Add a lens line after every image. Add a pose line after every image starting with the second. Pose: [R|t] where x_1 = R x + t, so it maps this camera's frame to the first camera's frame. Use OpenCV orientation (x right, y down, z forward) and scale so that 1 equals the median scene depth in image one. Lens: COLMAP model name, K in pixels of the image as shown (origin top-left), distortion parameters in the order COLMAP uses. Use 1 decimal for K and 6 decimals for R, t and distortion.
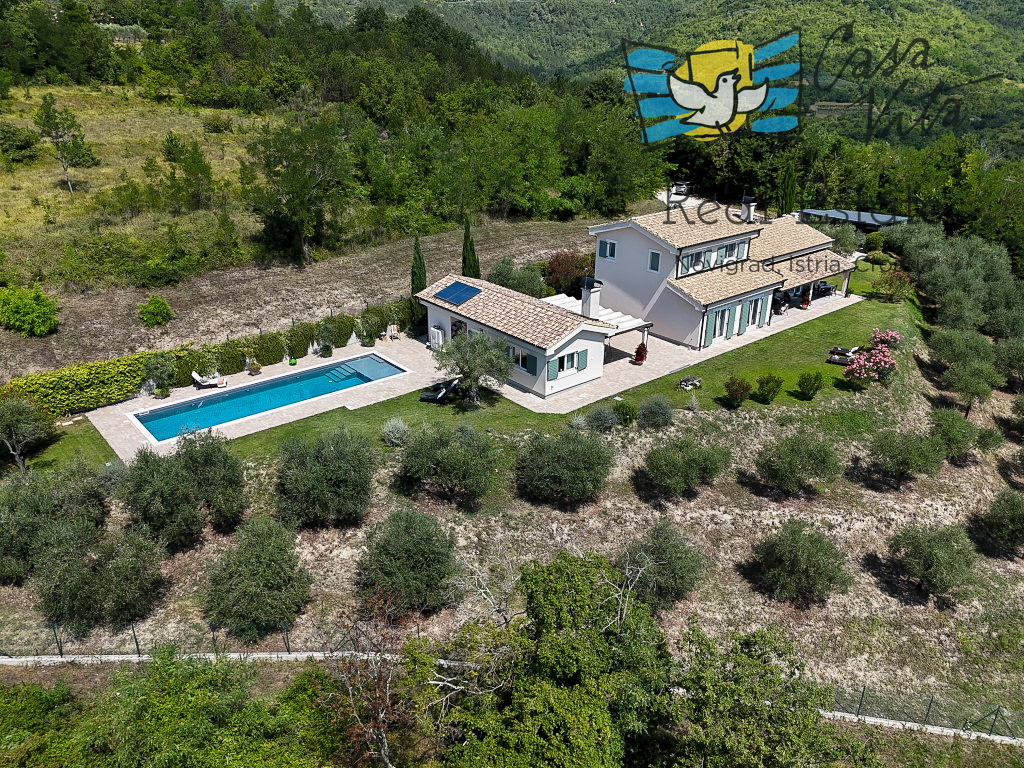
lens RADIAL K [[754.4, 0, 512.0], [0, 754.4, 384.0], [0, 0, 1]] dist [0.065101, -0.054025]
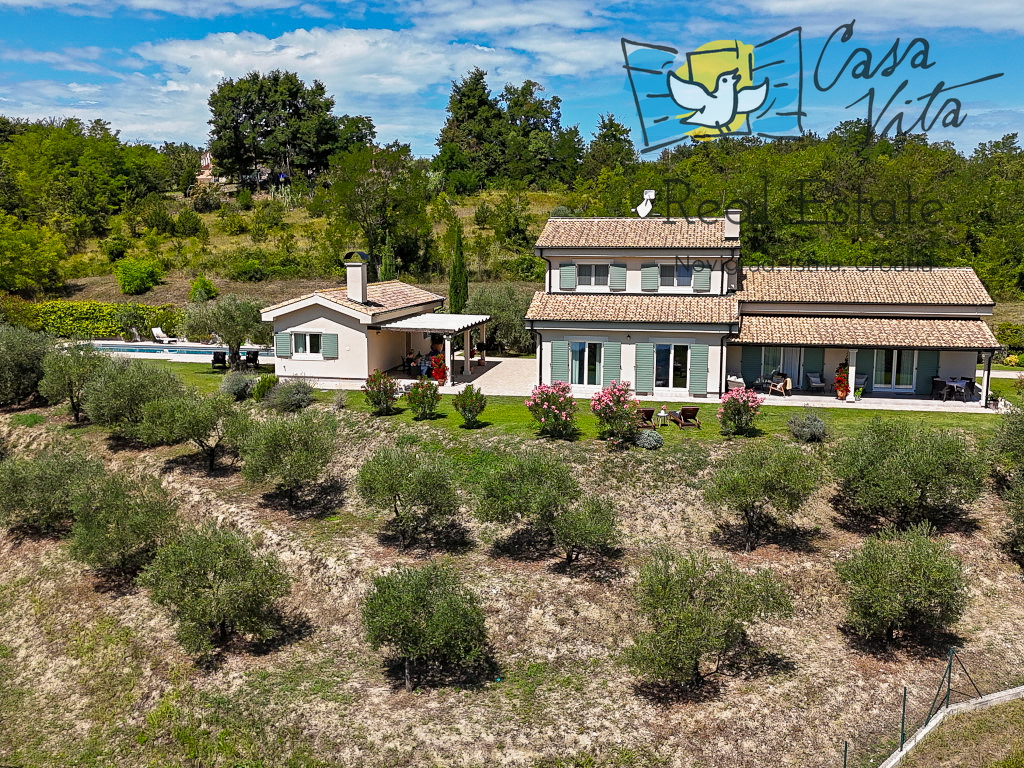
lens RADIAL K [[988.8, 0, 512.0], [0, 988.8, 384.0], [0, 0, 1]] dist [0.098744, -0.148434]
pose [[0.629255, 0.113014, -0.768938, 0.937743], [-0.311565, 0.943074, -0.116360, 0.063248], [0.712015, 0.312794, 0.628645, 0.417281]]
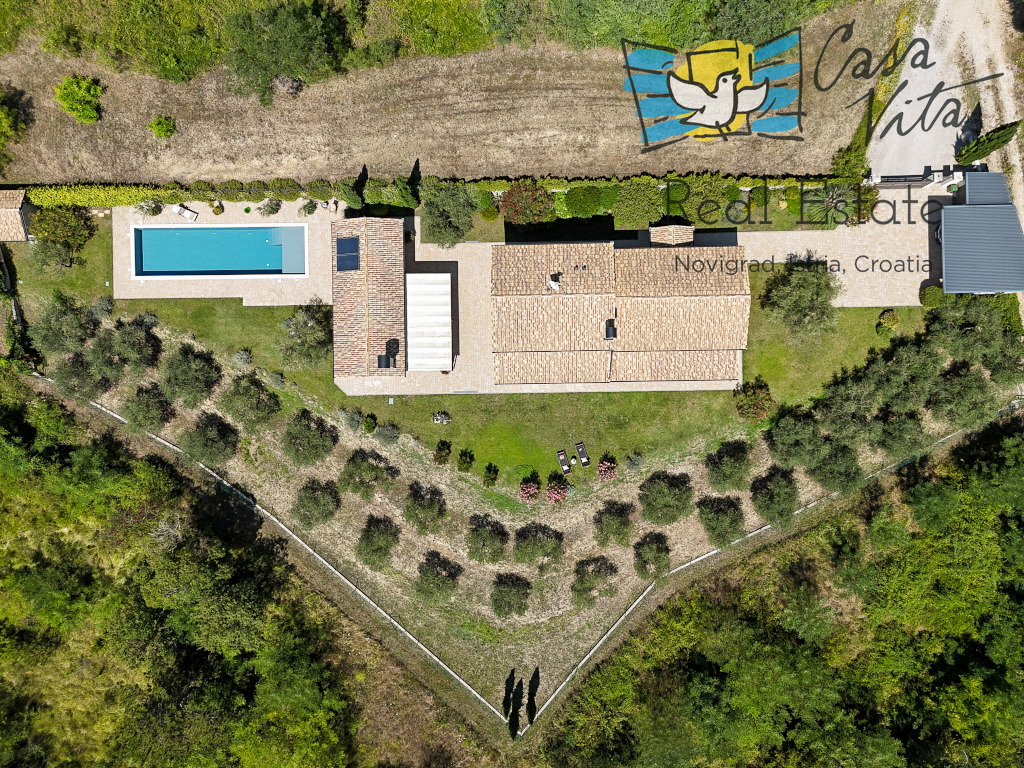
lens RADIAL K [[736.9, 0, 512.0], [0, 736.9, 384.0], [0, 0, 1]] dist [0.064010, -0.063608]
pose [[0.774268, 0.632104, -0.030875, 0.306006], [-0.230990, 0.327688, 0.916114, -1.213367], [0.589196, -0.702186, 0.399728, 0.505811]]
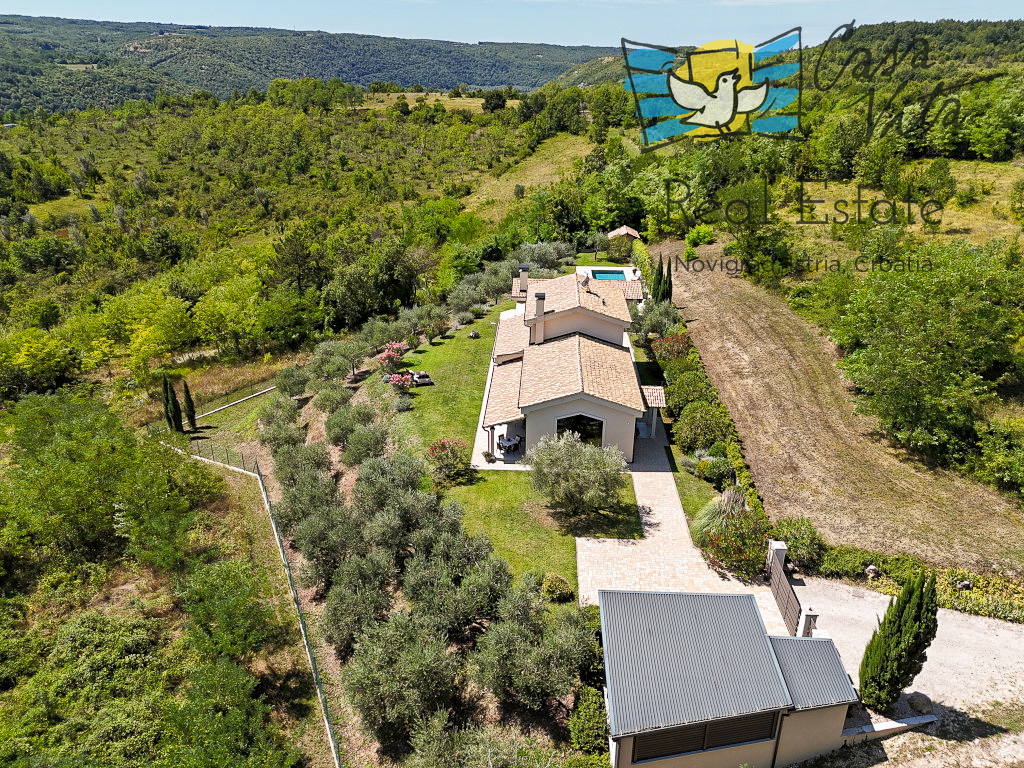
lens RADIAL K [[754.4, 0, 512.0], [0, 754.4, 384.0], [0, 0, 1]] dist [0.065101, -0.054025]
pose [[-0.679214, 0.282886, -0.677232, 1.192722], [-0.304695, 0.730778, 0.610839, -0.858851], [0.667704, 0.621240, -0.410161, 1.620287]]
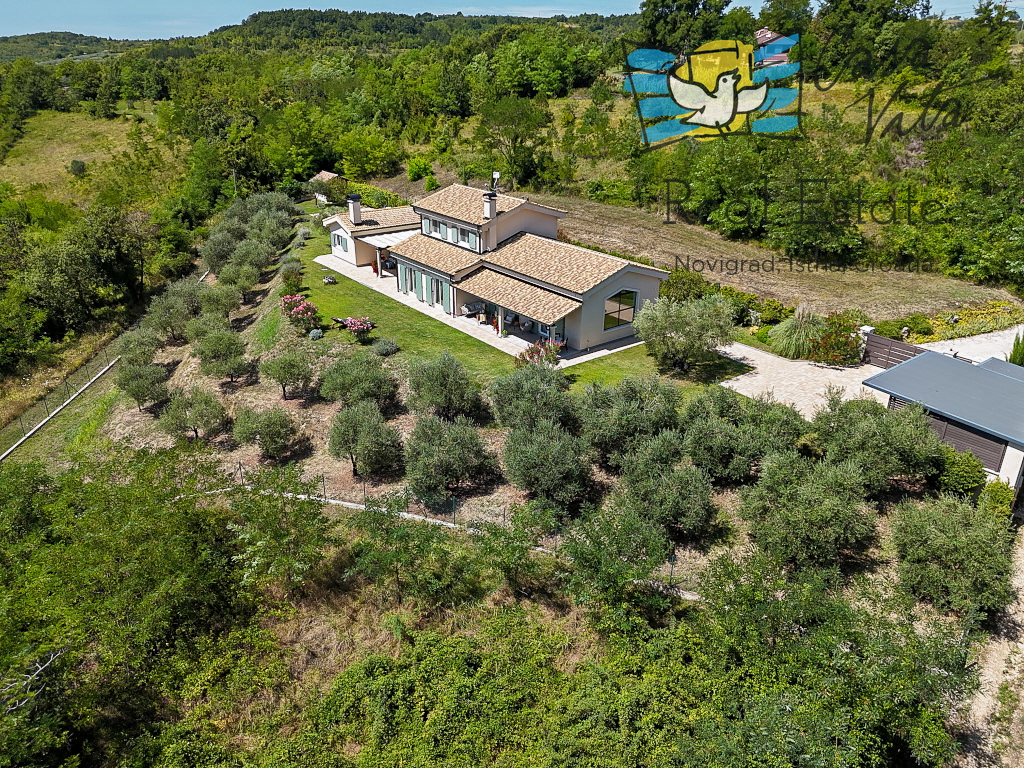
lens RADIAL K [[754.4, 0, 512.0], [0, 754.4, 384.0], [0, 0, 1]] dist [0.065101, -0.054025]
pose [[-0.035481, 0.396605, -0.917303, 1.438708], [-0.406514, 0.832785, 0.375787, -0.459372], [0.912955, 0.386230, 0.131677, 1.079437]]
